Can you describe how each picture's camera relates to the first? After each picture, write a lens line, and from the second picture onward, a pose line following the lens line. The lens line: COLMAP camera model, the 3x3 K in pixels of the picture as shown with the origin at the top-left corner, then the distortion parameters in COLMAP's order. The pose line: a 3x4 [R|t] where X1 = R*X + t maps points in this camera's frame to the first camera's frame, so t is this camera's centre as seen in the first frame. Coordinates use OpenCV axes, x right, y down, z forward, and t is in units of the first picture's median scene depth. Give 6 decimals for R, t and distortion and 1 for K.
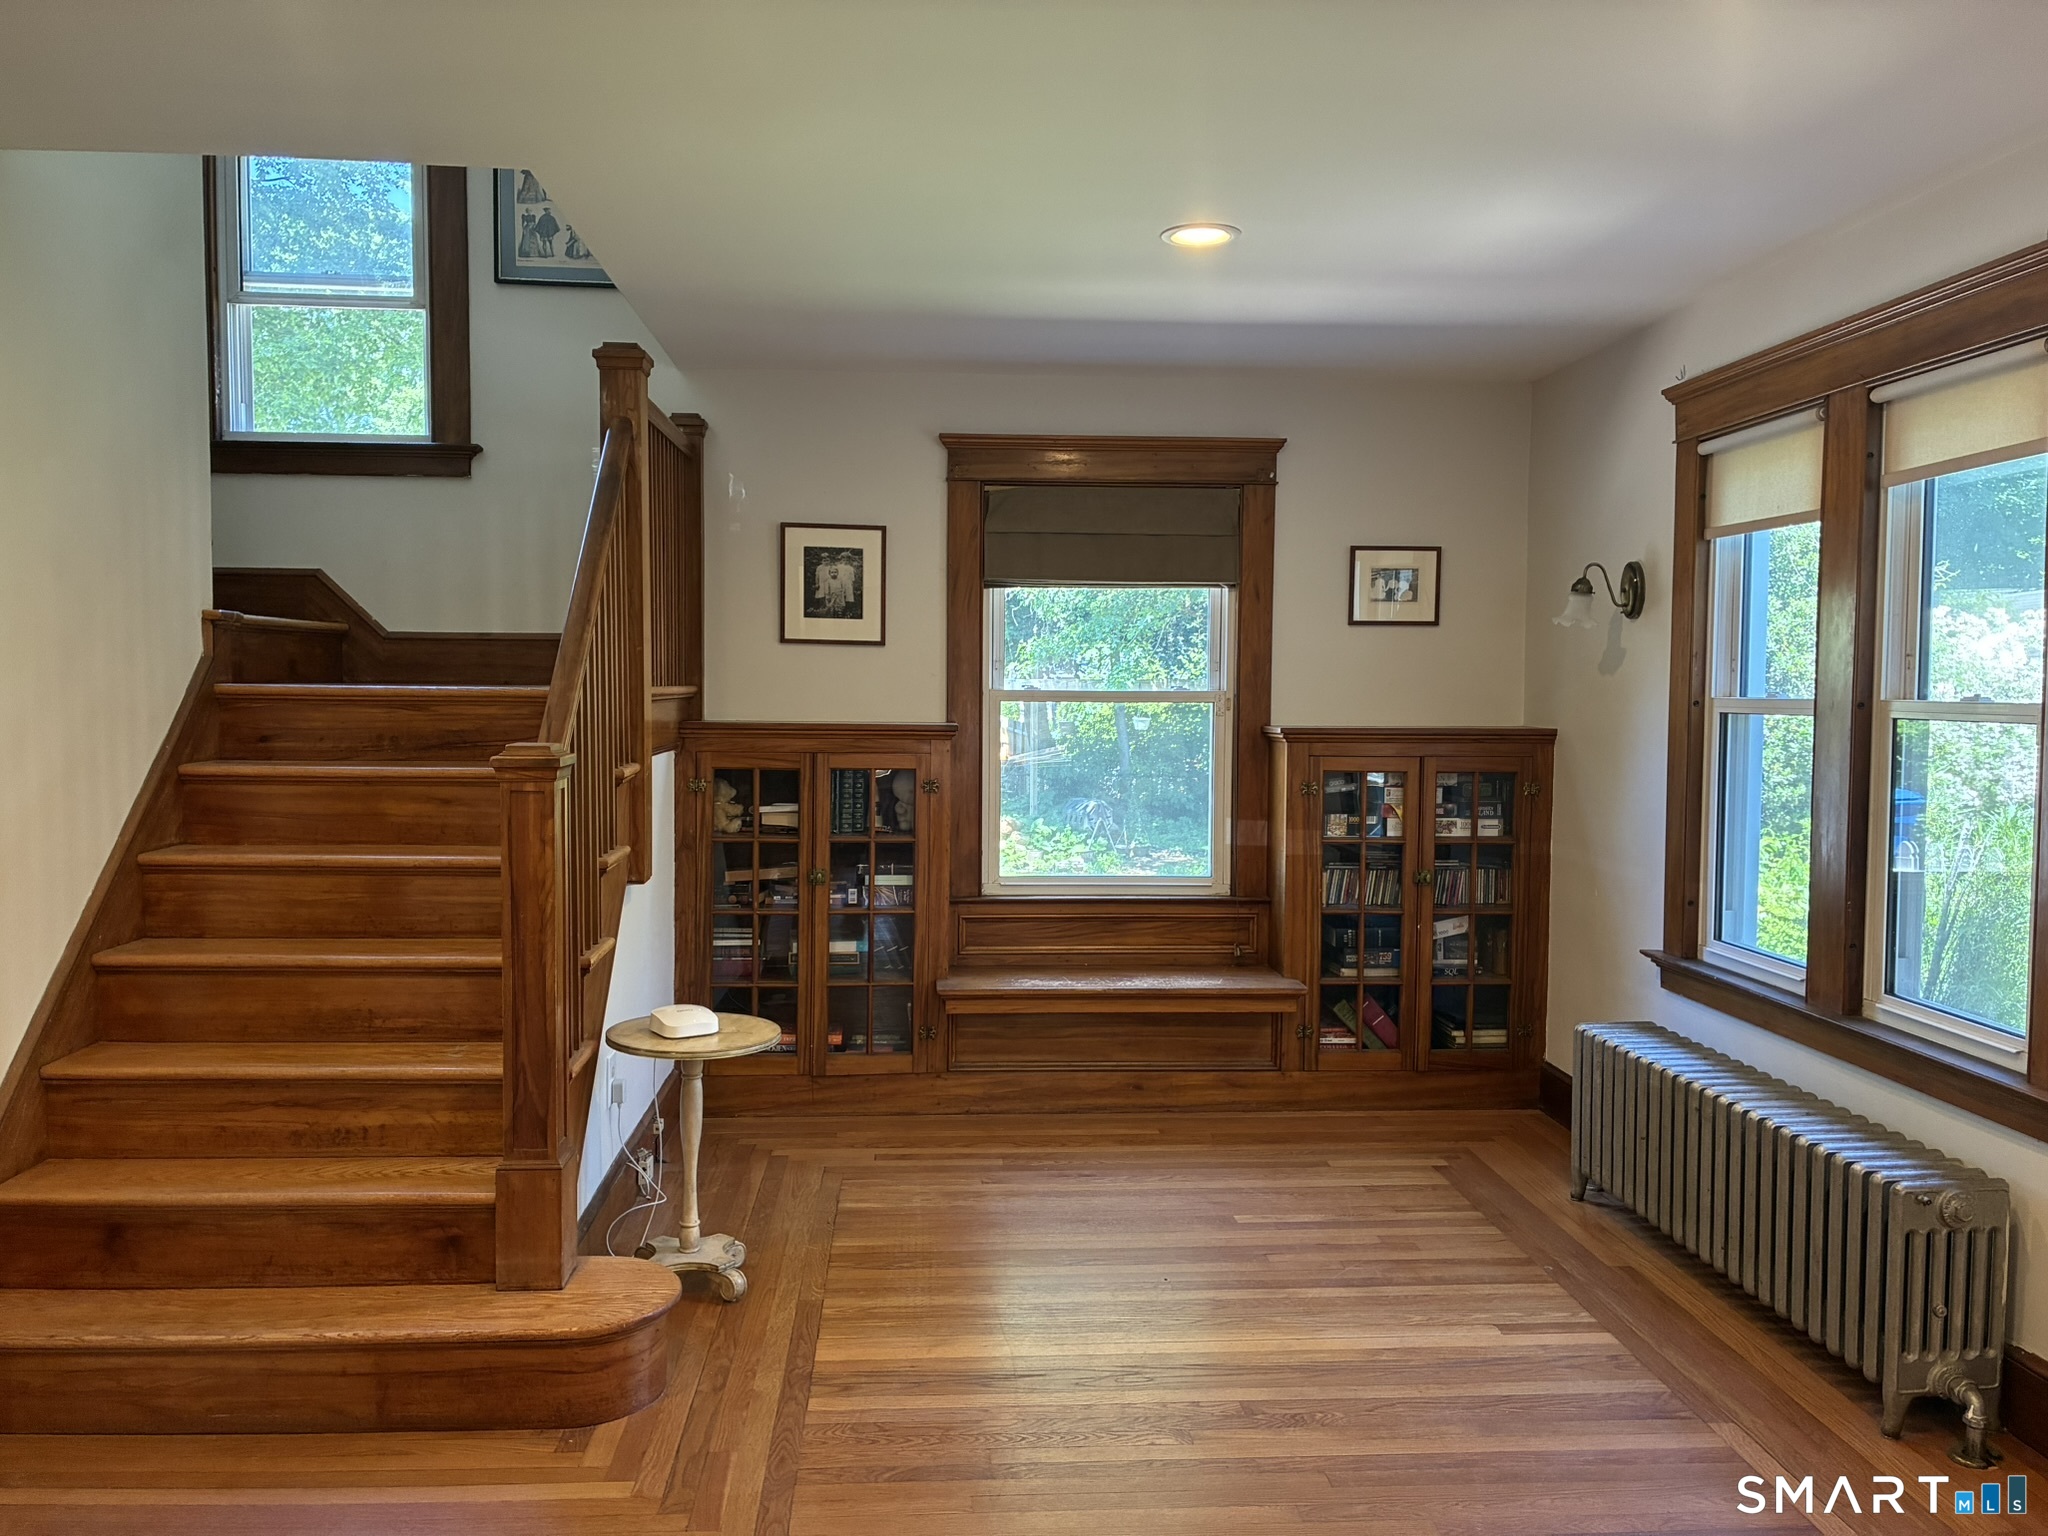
lens RADIAL K [[1561.4, 0, 1012.6], [0, 1561.4, 765.7], [0, 0, 1]] dist [0.001775, -0.000430]
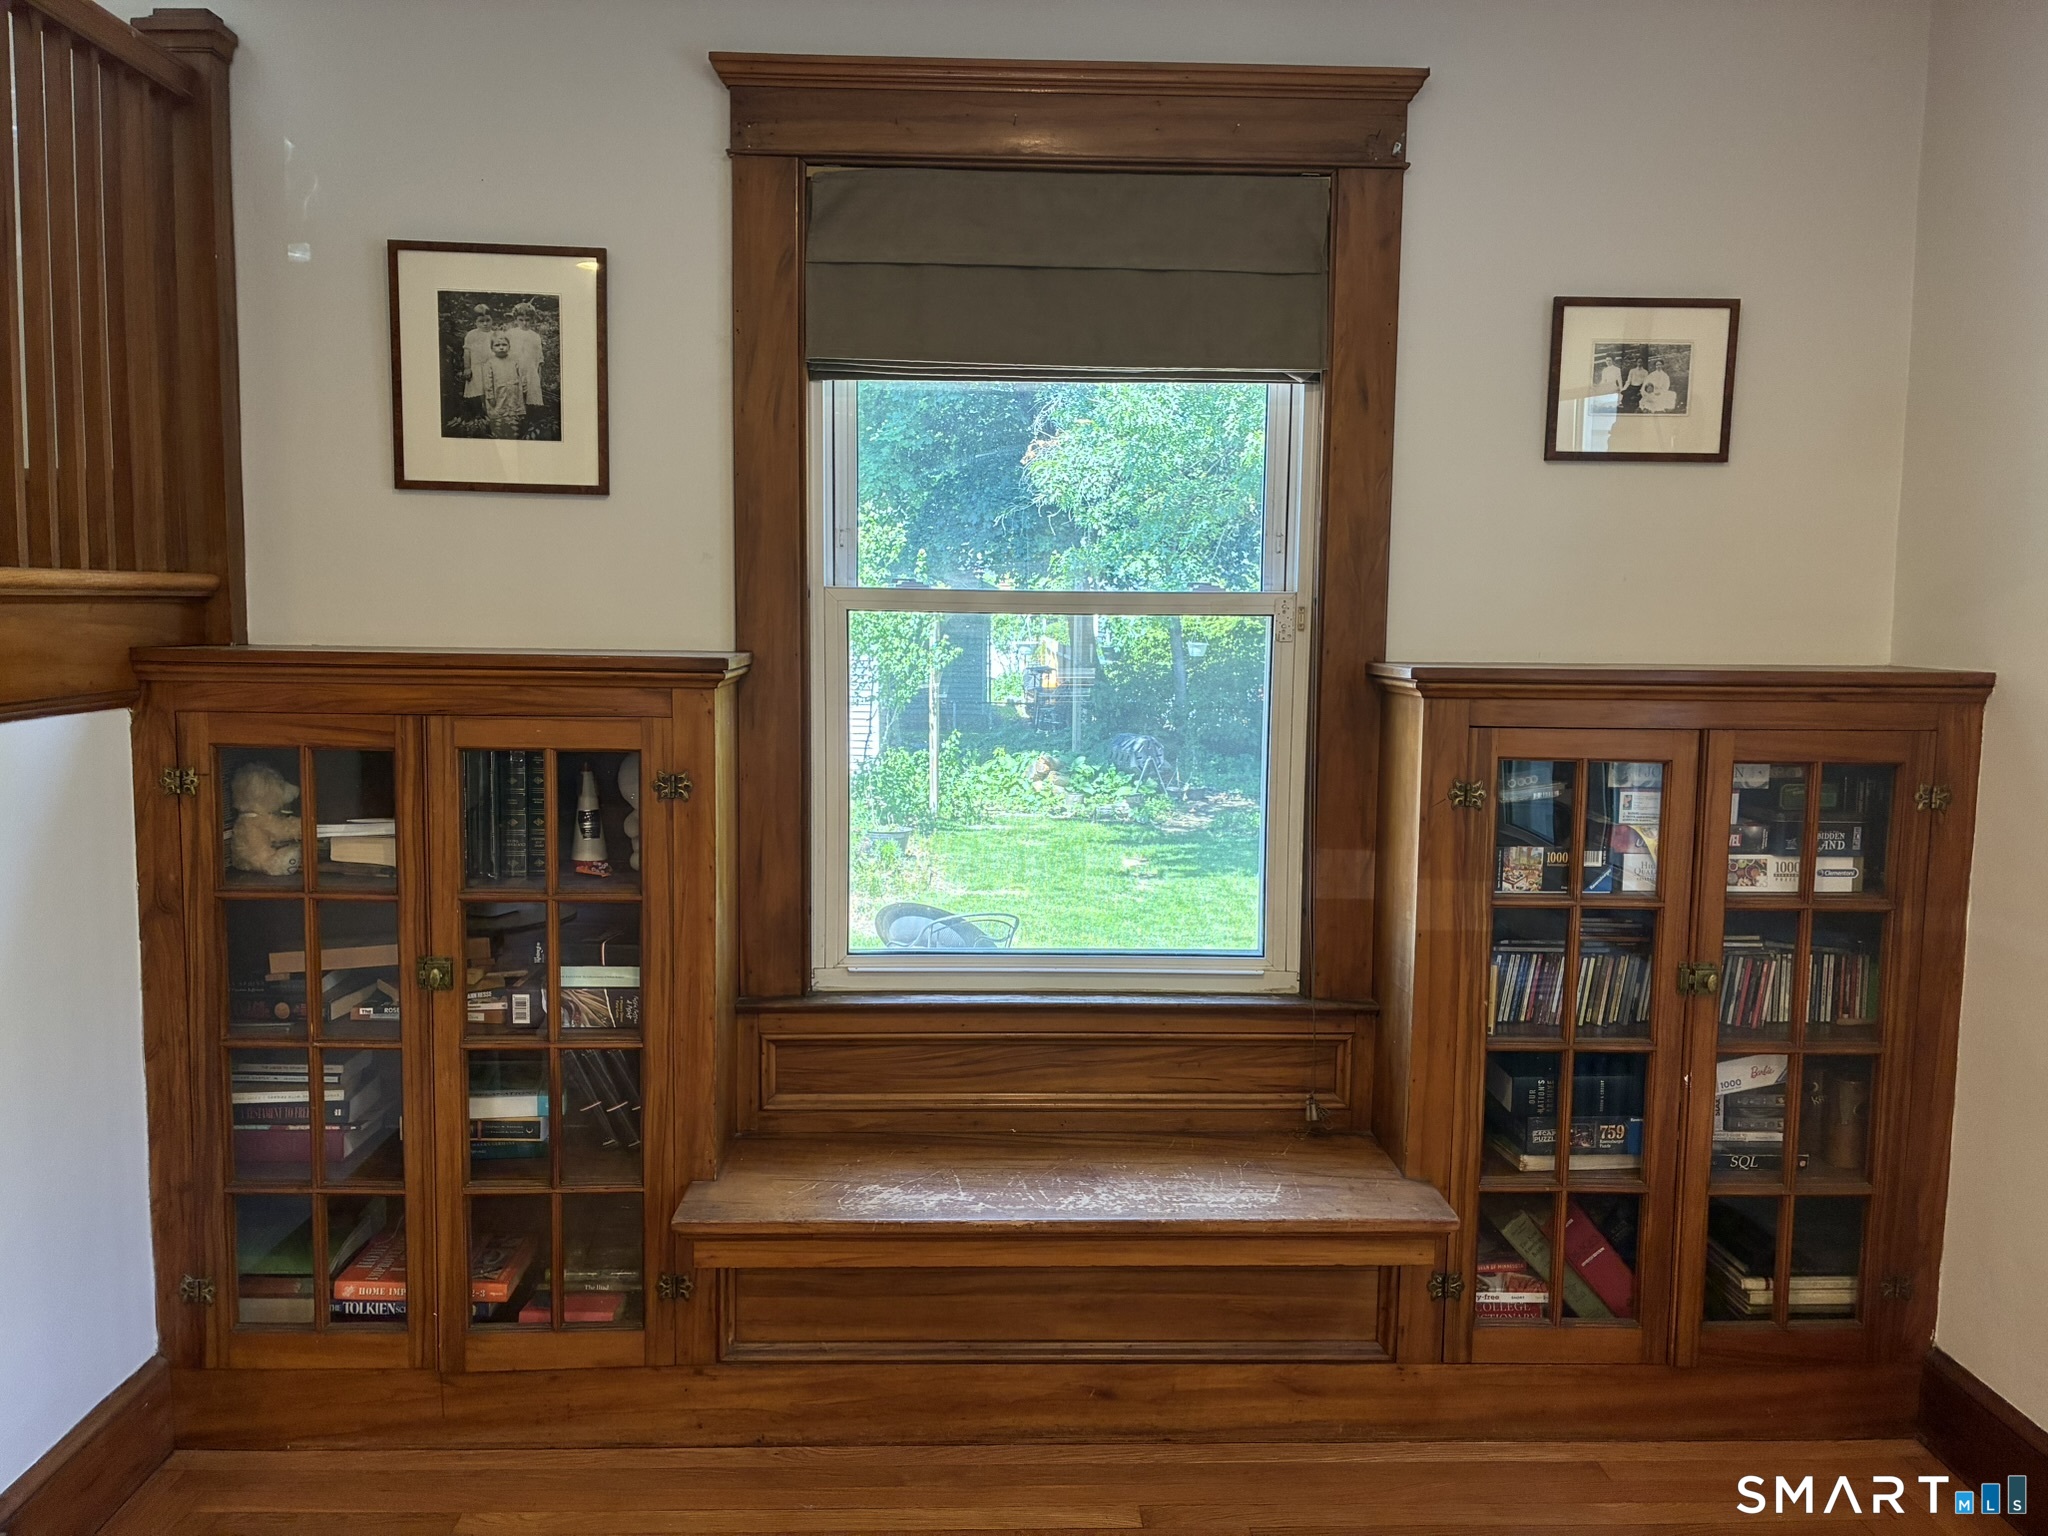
lens RADIAL K [[1561.4, 0, 1036.9], [0, 1561.4, 772.6], [0, 0, 1]] dist [0.001775, -0.000430]
pose [[0.999612, 0.007804, -0.026740, 0.068954], [-0.006368, 0.998556, 0.053350, -0.016494], [0.027118, -0.053159, 0.998218, 0.507318]]
